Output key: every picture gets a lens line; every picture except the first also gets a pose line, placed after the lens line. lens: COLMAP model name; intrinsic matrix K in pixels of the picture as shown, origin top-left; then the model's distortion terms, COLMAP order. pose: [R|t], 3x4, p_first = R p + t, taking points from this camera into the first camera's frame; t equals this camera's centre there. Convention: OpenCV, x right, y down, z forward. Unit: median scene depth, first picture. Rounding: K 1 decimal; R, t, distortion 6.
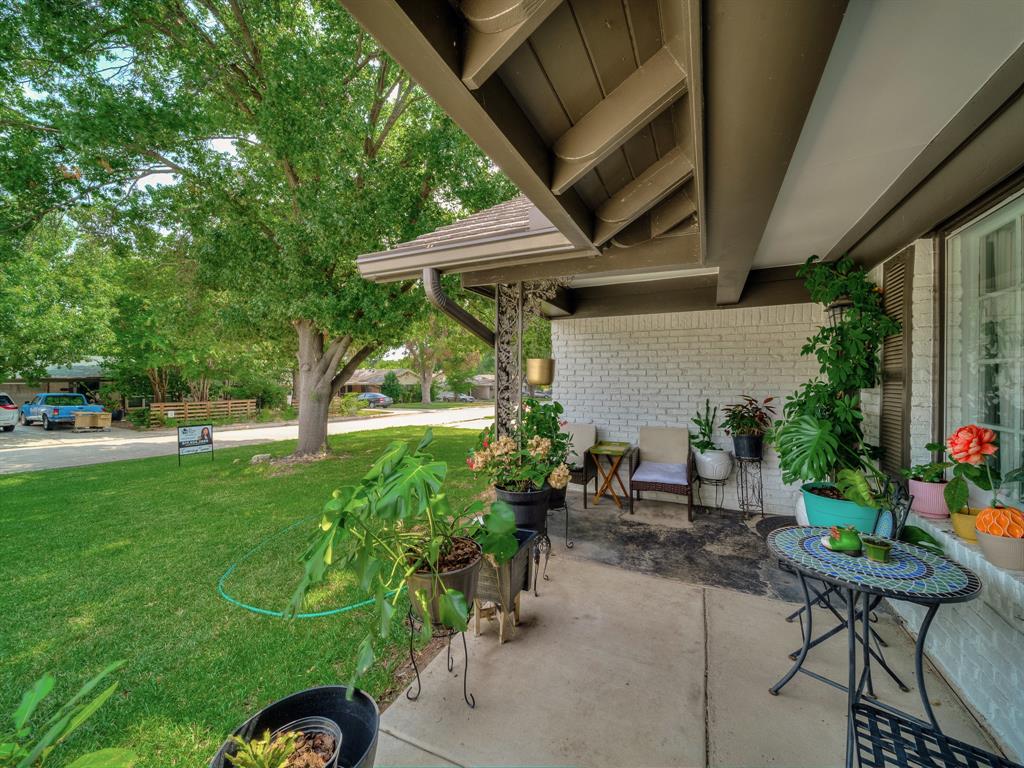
lens RADIAL K [[396.6, 0, 512.0], [0, 396.6, 384.0], [0, 0, 1]] dist [0.000618, 0.000087]
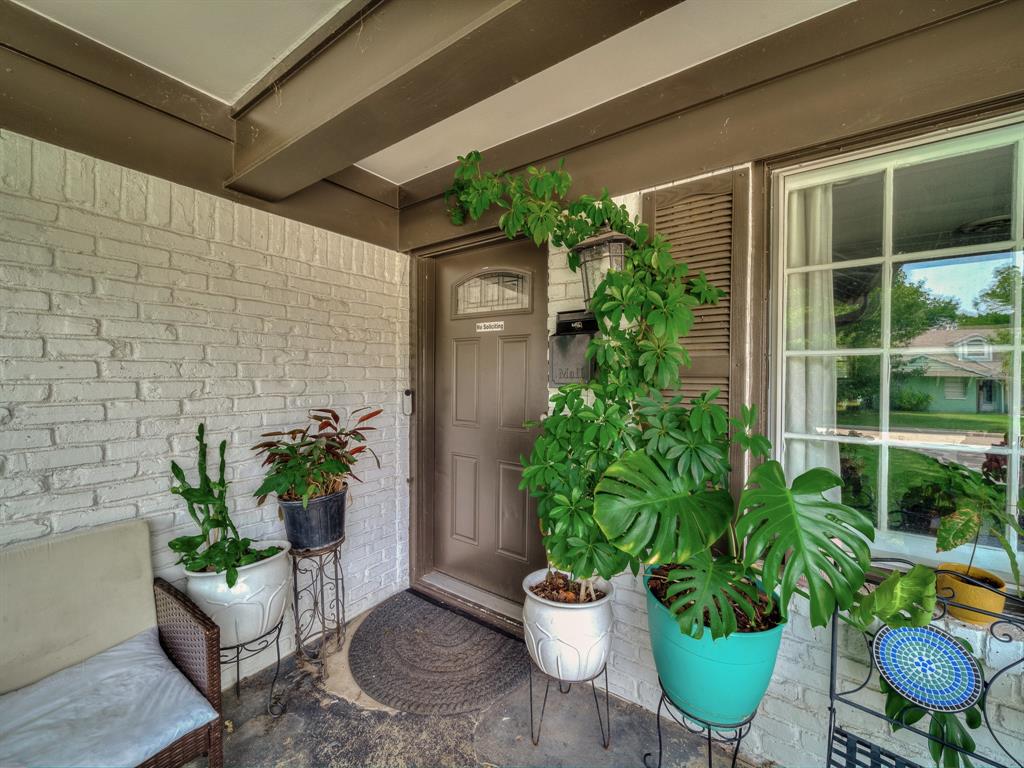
lens RADIAL K [[396.6, 0, 512.0], [0, 396.6, 384.0], [0, 0, 1]] dist [0.000618, 0.000087]
pose [[0.142570, -0.026691, 0.989425, 0.159918], [-0.001471, 0.999630, 0.027178, -0.011756], [-0.989784, -0.005331, 0.142478, 0.655626]]
